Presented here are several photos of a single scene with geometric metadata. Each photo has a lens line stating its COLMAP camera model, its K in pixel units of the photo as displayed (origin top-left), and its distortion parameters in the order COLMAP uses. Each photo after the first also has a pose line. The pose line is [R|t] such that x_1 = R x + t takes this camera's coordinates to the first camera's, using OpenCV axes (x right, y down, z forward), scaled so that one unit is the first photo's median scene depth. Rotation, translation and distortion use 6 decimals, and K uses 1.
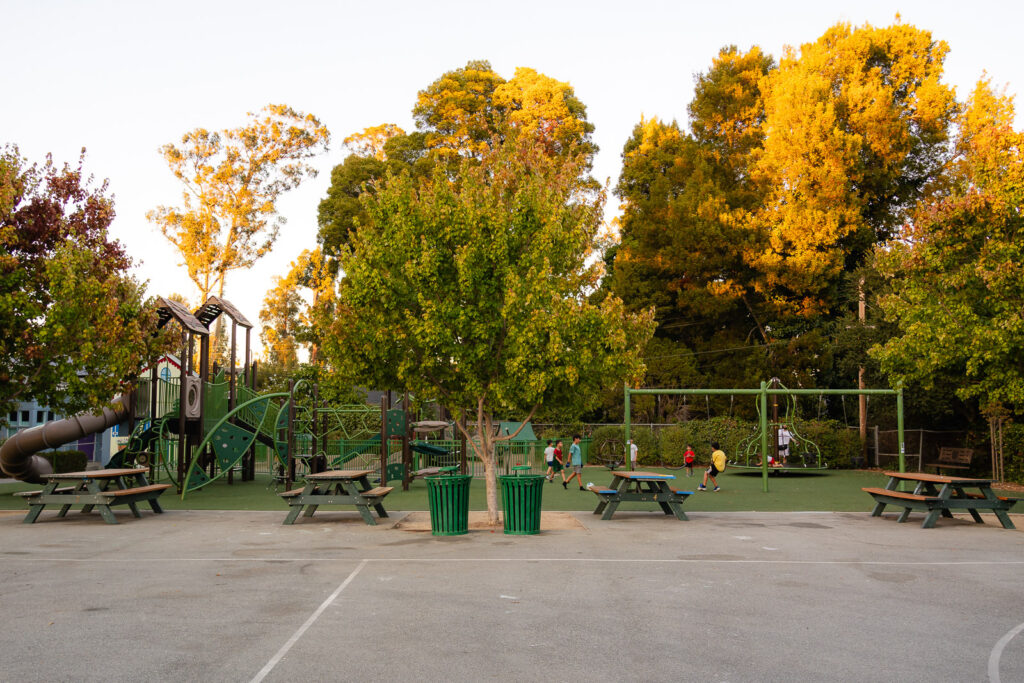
lens RADIAL K [[934.8, 0, 500.0], [0, 934.8, 348.4], [0, 0, 1]] dist [0.010436, 0.012440]
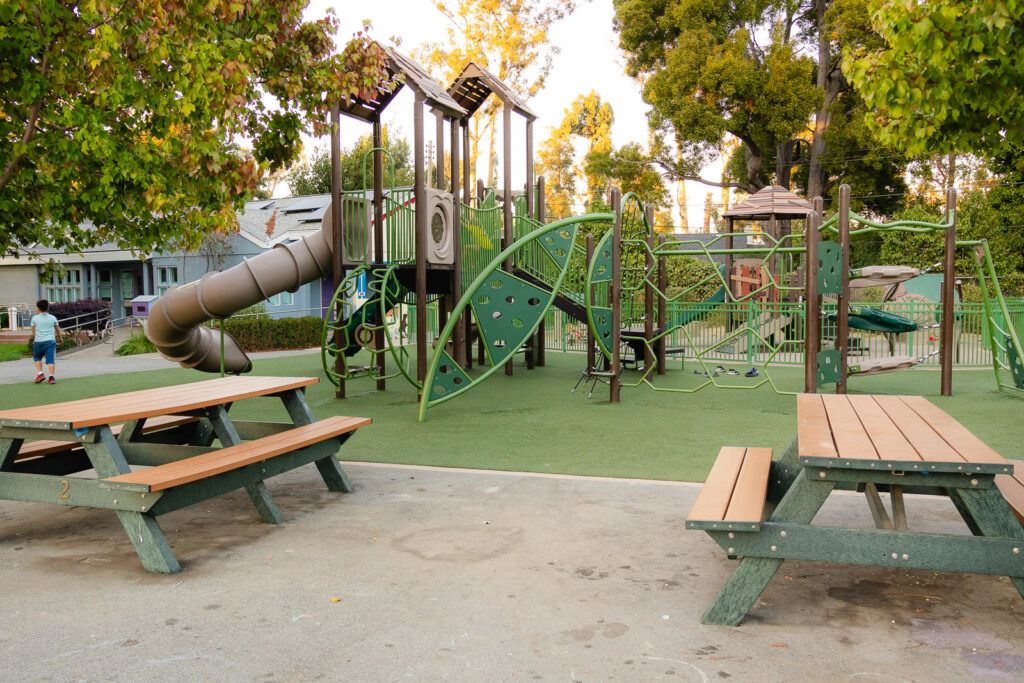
lens RADIAL K [[934.8, 0, 500.0], [0, 934.8, 348.4], [0, 0, 1]] dist [0.010436, 0.012440]
pose [[0.959370, 0.009423, -0.281993, -0.035250], [0.032272, 0.989219, 0.142846, 0.011531], [0.280299, -0.146143, 0.948723, 0.121990]]
